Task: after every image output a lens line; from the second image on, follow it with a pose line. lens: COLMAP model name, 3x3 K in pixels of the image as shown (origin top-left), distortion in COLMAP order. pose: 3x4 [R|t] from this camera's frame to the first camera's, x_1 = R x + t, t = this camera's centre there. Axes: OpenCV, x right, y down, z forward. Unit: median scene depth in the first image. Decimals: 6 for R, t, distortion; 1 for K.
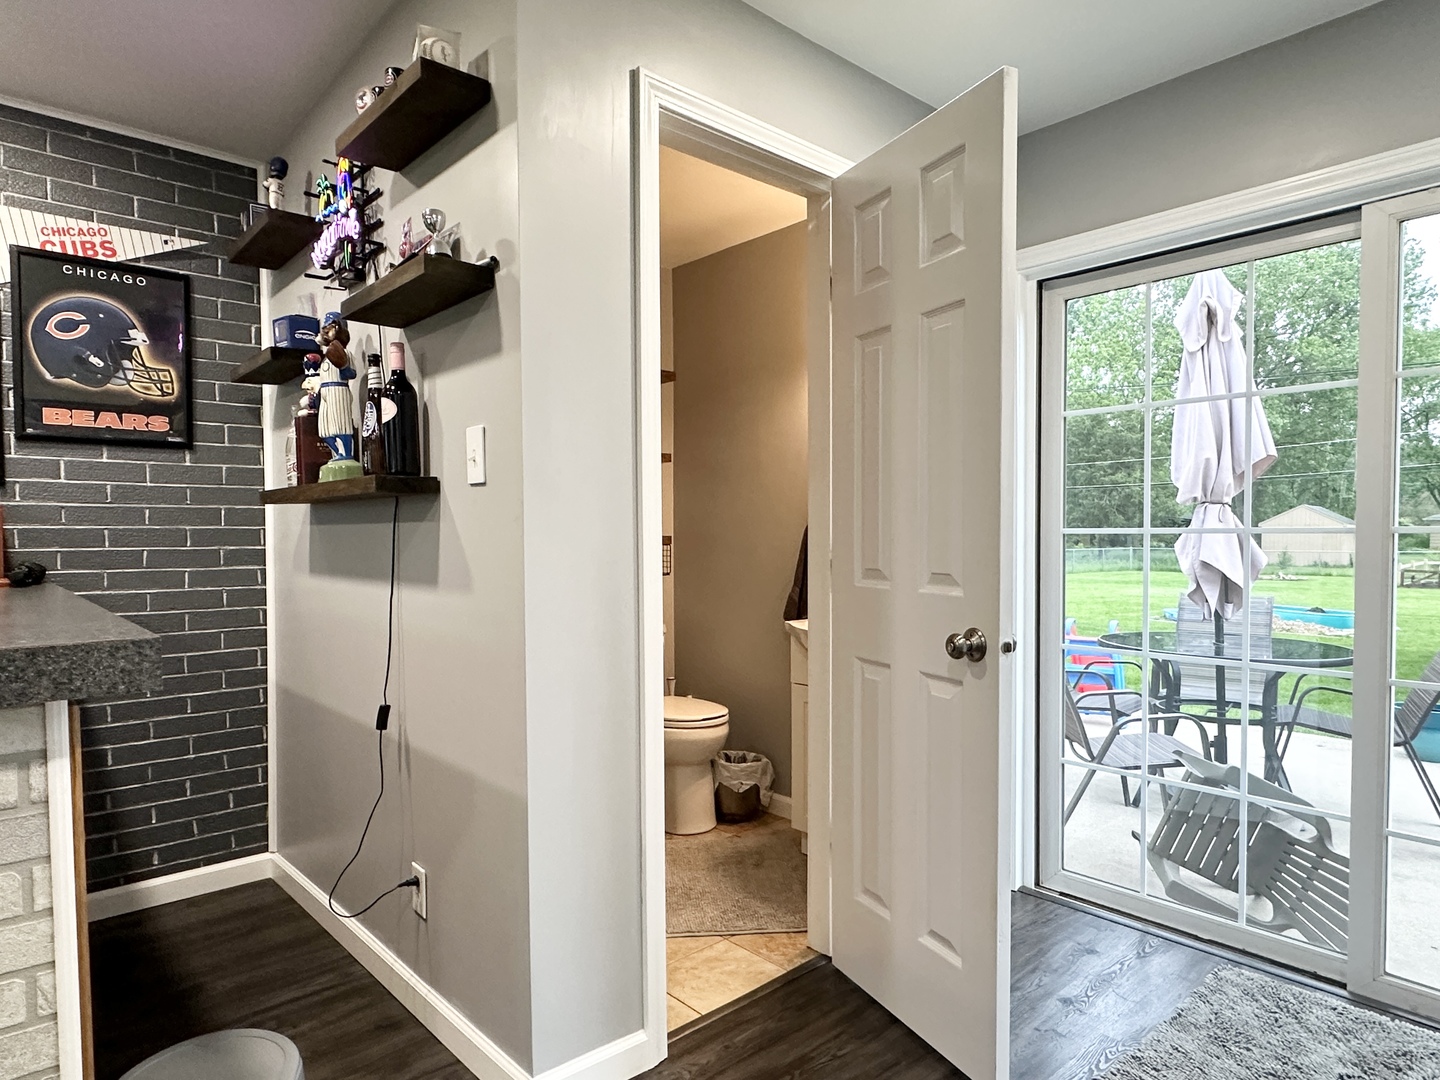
lens RADIAL K [[864.1, 0, 721.7], [0, 864.1, 560.5], [0, 0, 1]] dist [0.001535, 0.000549]
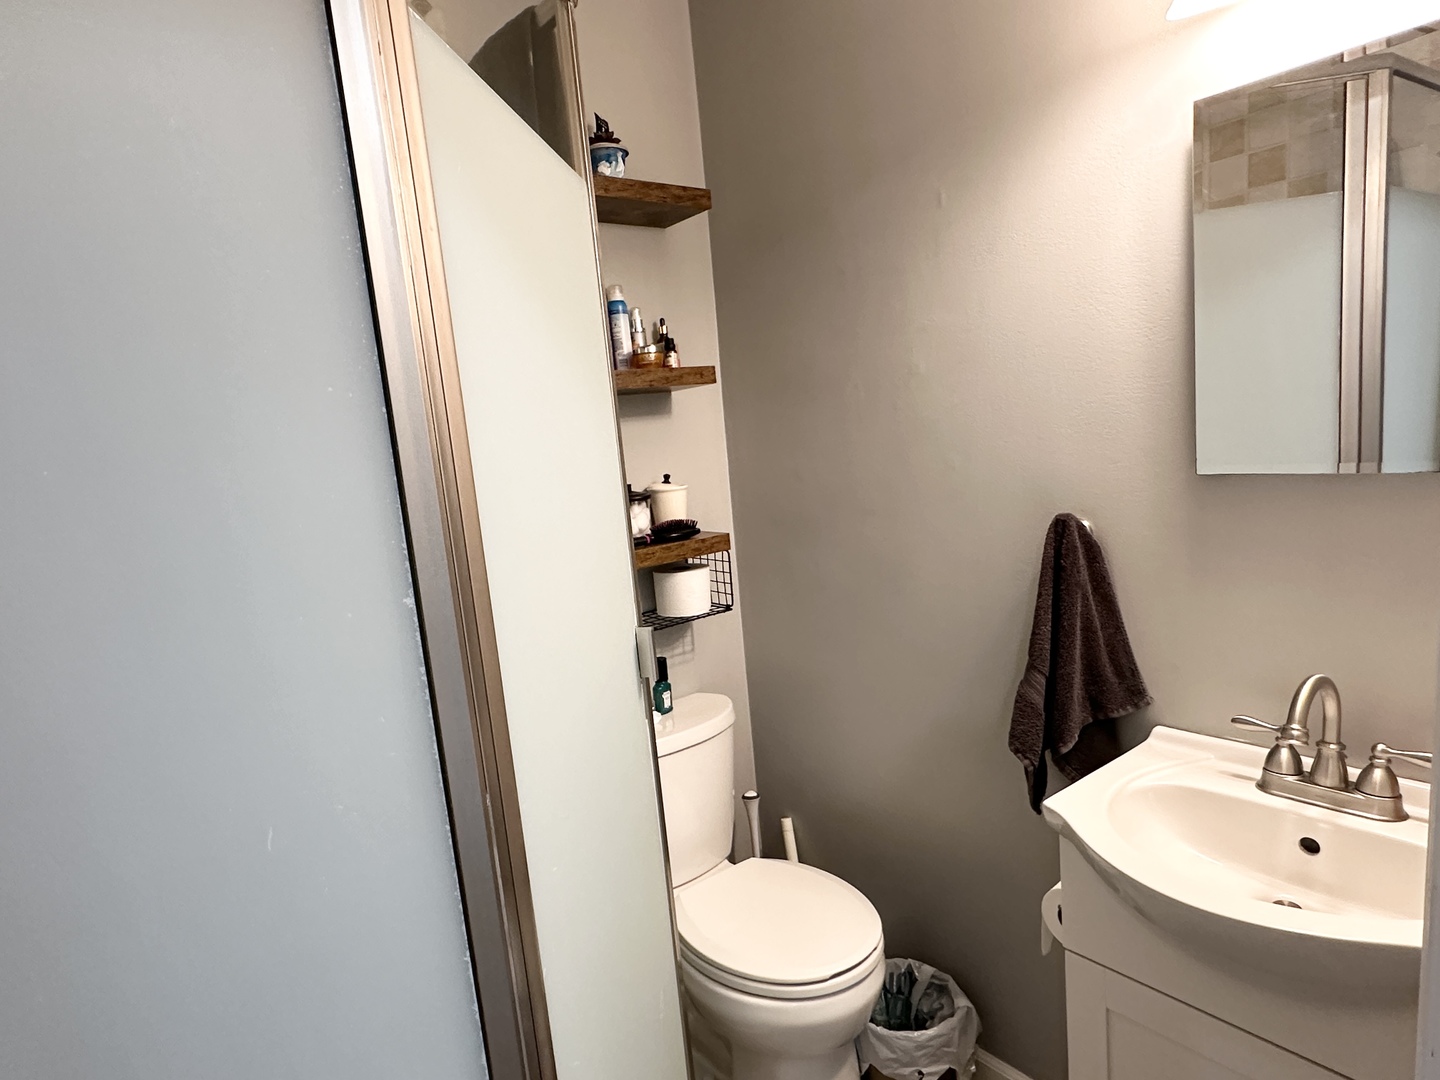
lens RADIAL K [[864.1, 0, 721.7], [0, 864.1, 560.5], [0, 0, 1]] dist [0.001535, 0.000549]
pose [[0.994190, -0.073091, -0.079017, -0.026862], [0.082214, 0.989466, 0.119155, -0.081820], [0.069476, -0.124959, 0.989726, 0.557117]]
